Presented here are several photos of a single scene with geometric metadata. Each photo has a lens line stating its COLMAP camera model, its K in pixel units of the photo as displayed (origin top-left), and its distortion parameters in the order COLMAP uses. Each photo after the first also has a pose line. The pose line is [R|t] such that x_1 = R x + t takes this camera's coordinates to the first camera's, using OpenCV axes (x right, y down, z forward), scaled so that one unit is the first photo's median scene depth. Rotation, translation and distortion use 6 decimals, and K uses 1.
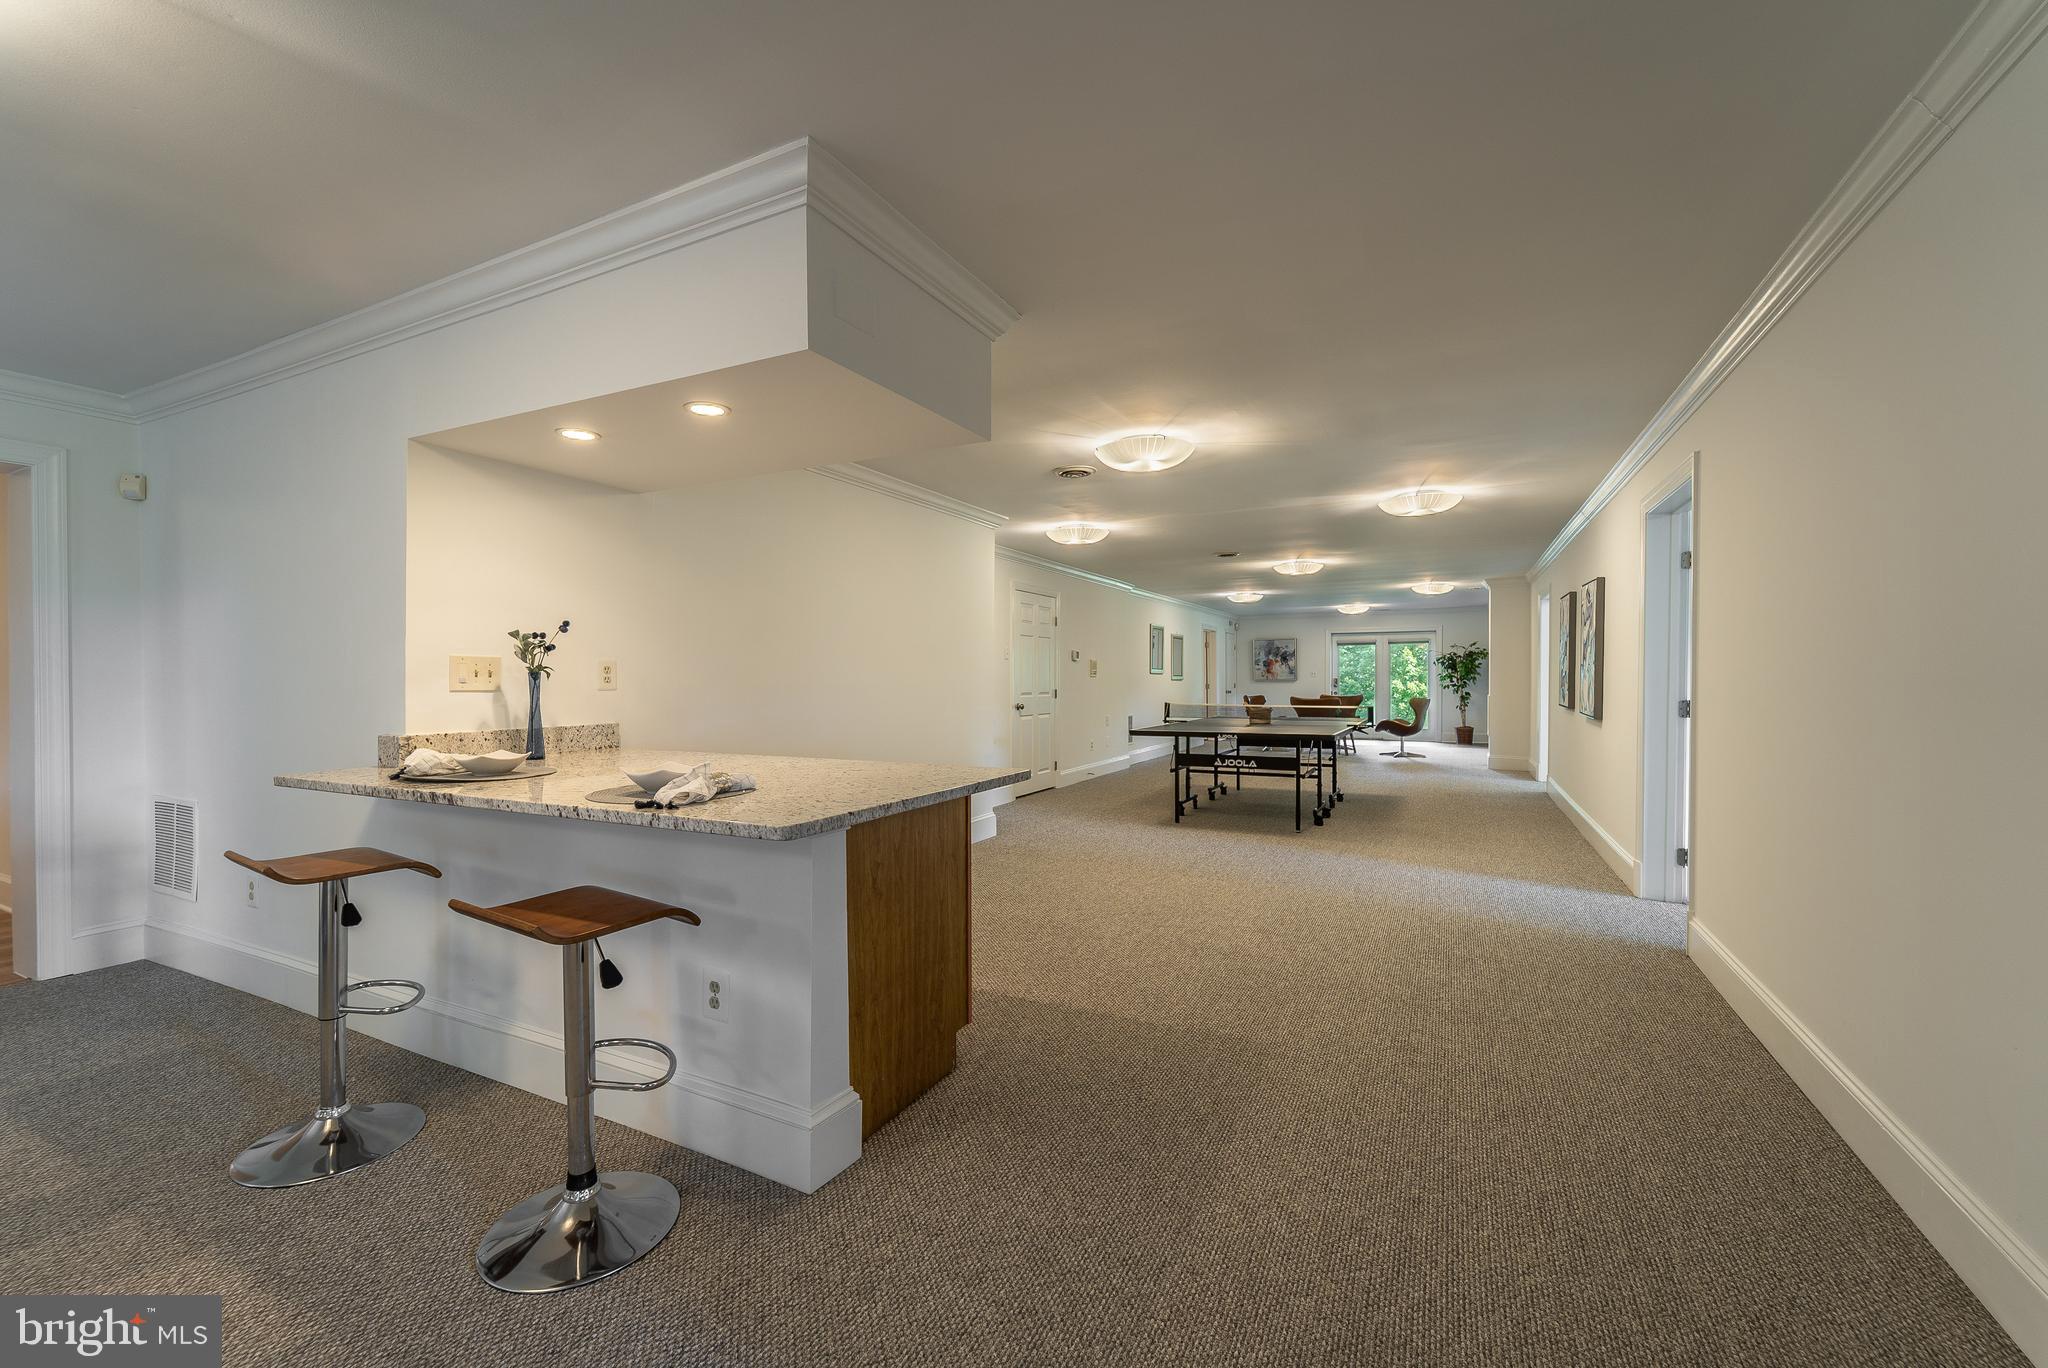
lens RADIAL K [[830.8, 0, 1024.0], [0, 830.8, 684.0], [0, 0, 1]] dist [-0.000269, -0.000294]
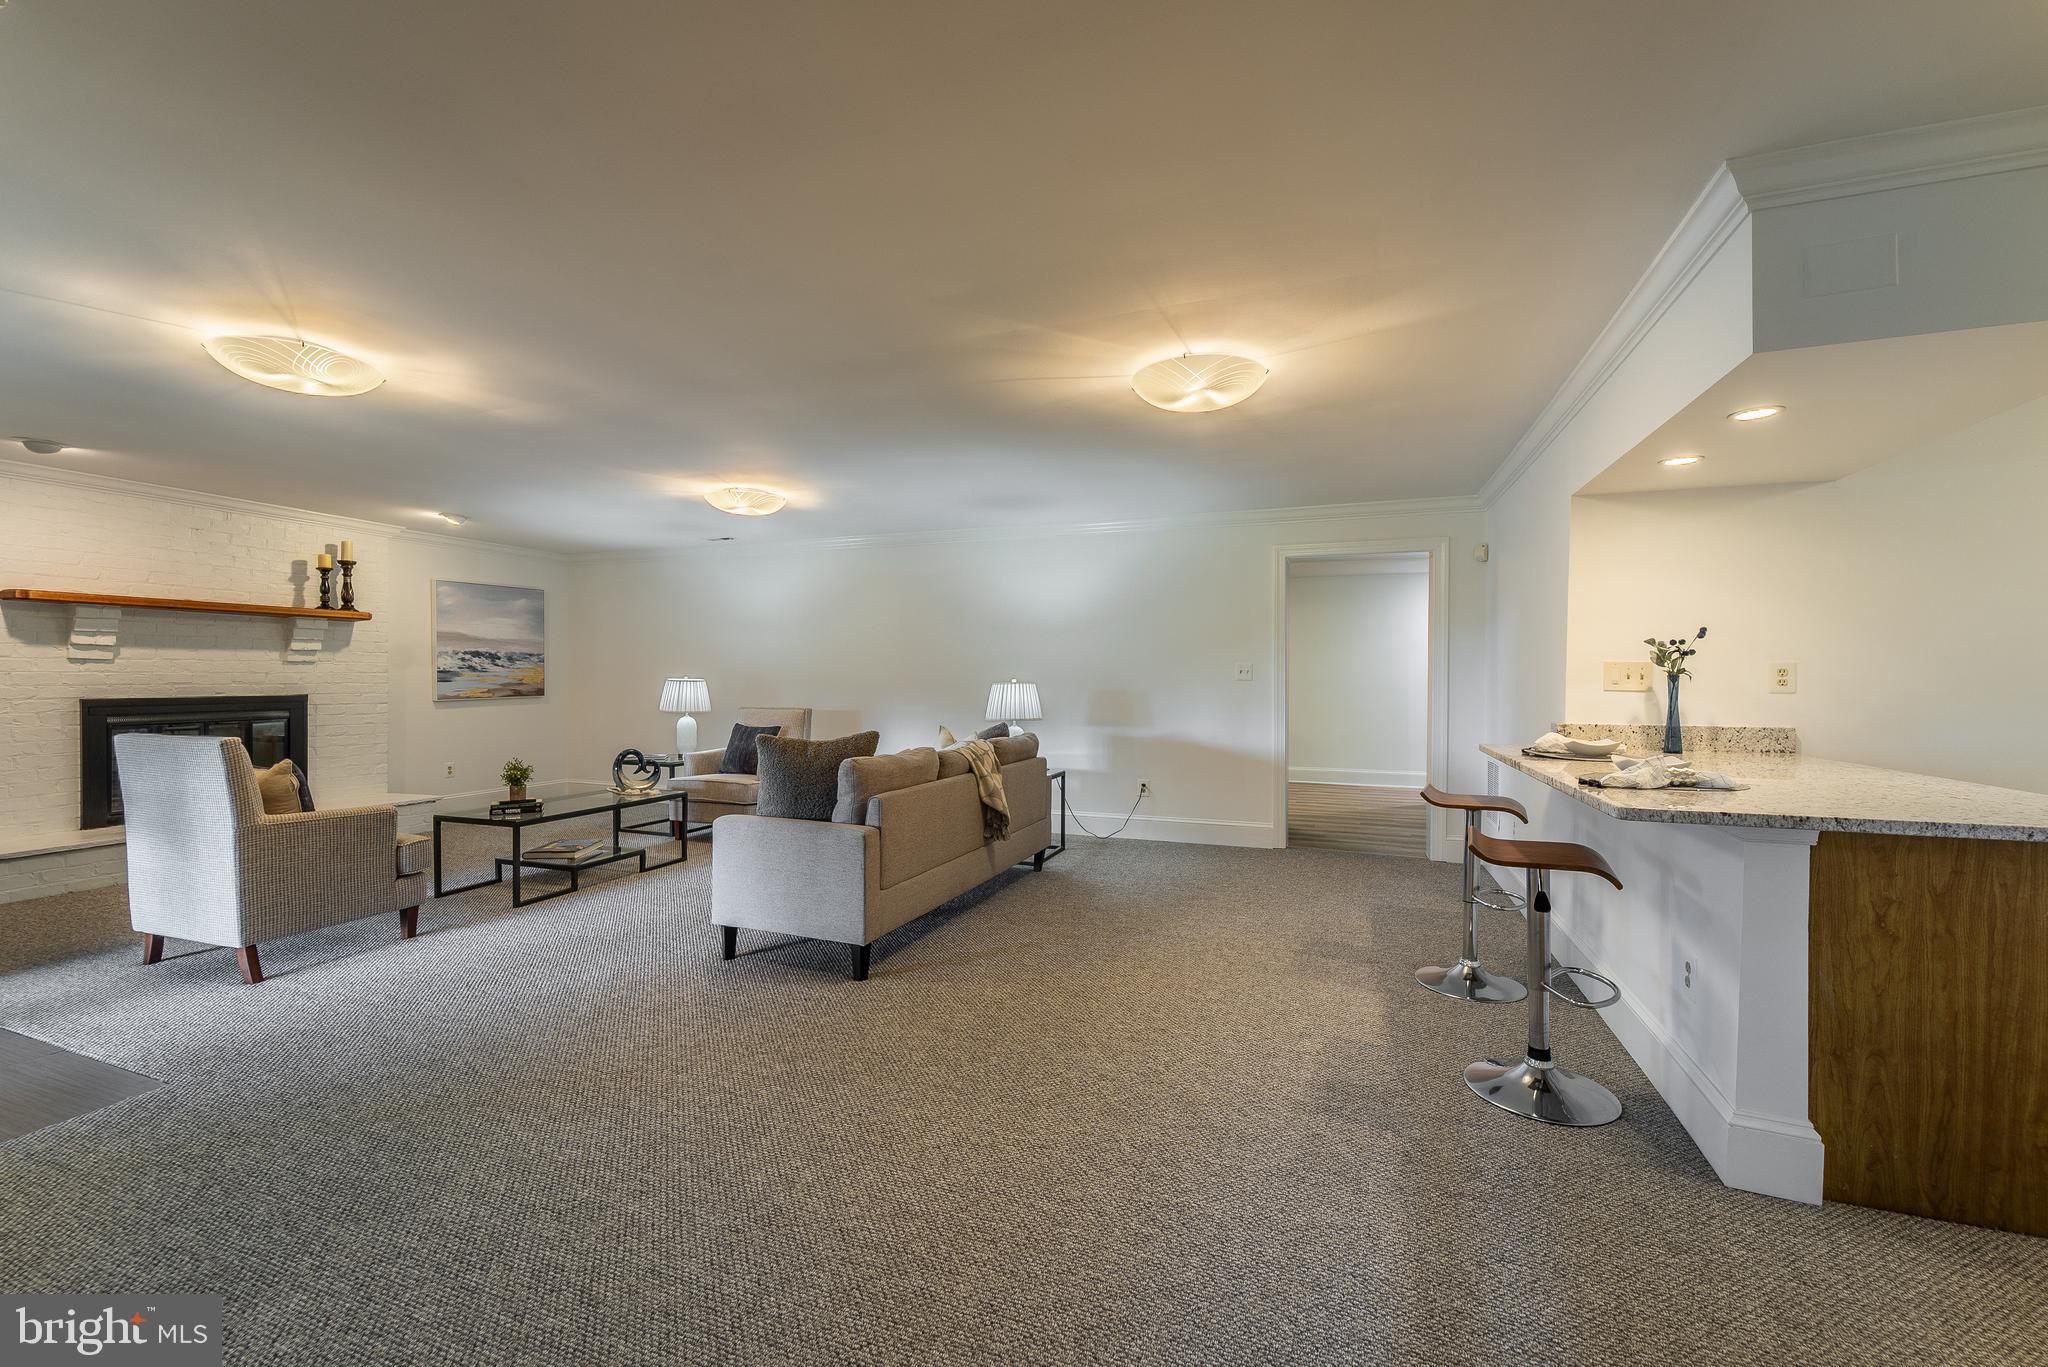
lens RADIAL K [[830.8, 0, 1024.0], [0, 830.8, 683.5], [0, 0, 1]] dist [-0.000269, -0.000294]
pose [[0.100316, 0.010791, -0.994897, 0.547908], [-0.012718, 0.999873, 0.009563, -0.003138], [0.994874, 0.011694, 0.100440, 0.024753]]
